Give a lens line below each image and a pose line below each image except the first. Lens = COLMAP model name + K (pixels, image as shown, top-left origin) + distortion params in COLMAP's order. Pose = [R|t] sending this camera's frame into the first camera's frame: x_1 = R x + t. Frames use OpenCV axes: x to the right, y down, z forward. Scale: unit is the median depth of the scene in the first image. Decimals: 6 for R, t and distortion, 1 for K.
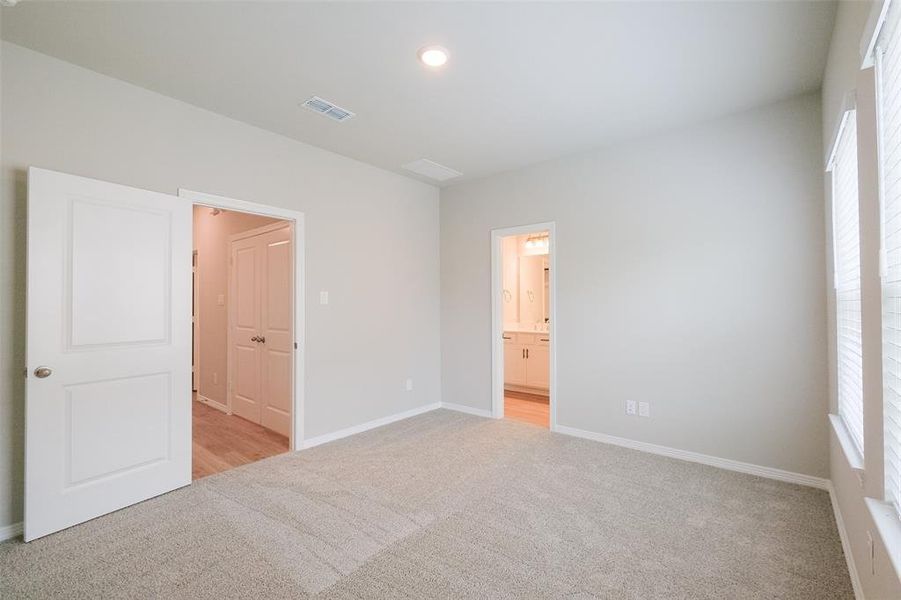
lens RADIAL K [[398.1, 0, 447.1], [0, 398.1, 303.8], [0, 0, 1]] dist [-0.002461, -0.000411]
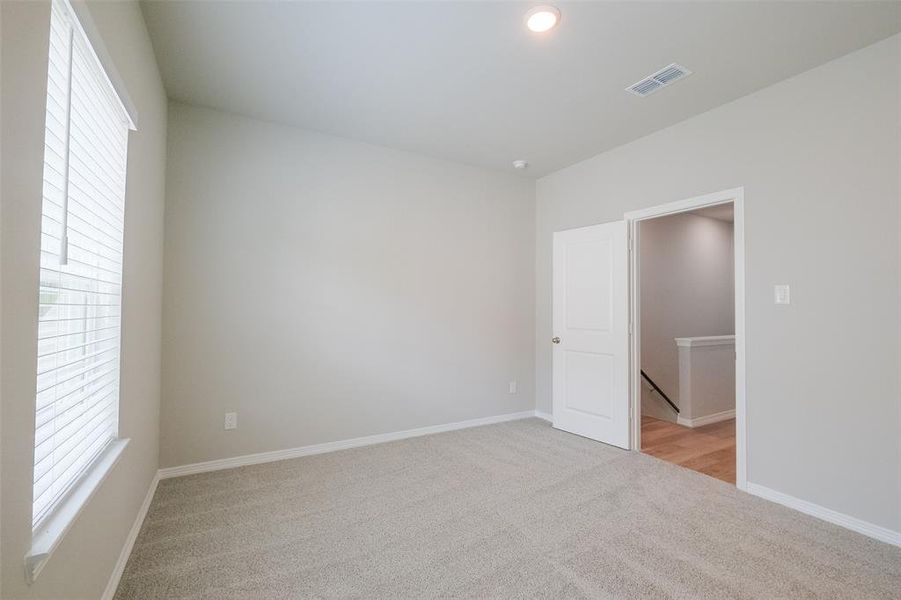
lens RADIAL K [[398.1, 0, 447.1], [0, 398.1, 303.8], [0, 0, 1]] dist [-0.002461, -0.000411]
pose [[-0.357828, -0.001400, -0.933787, 0.644928], [0.003237, 0.999991, -0.002740, 0.000336], [0.933782, -0.004003, -0.357820, 0.833744]]
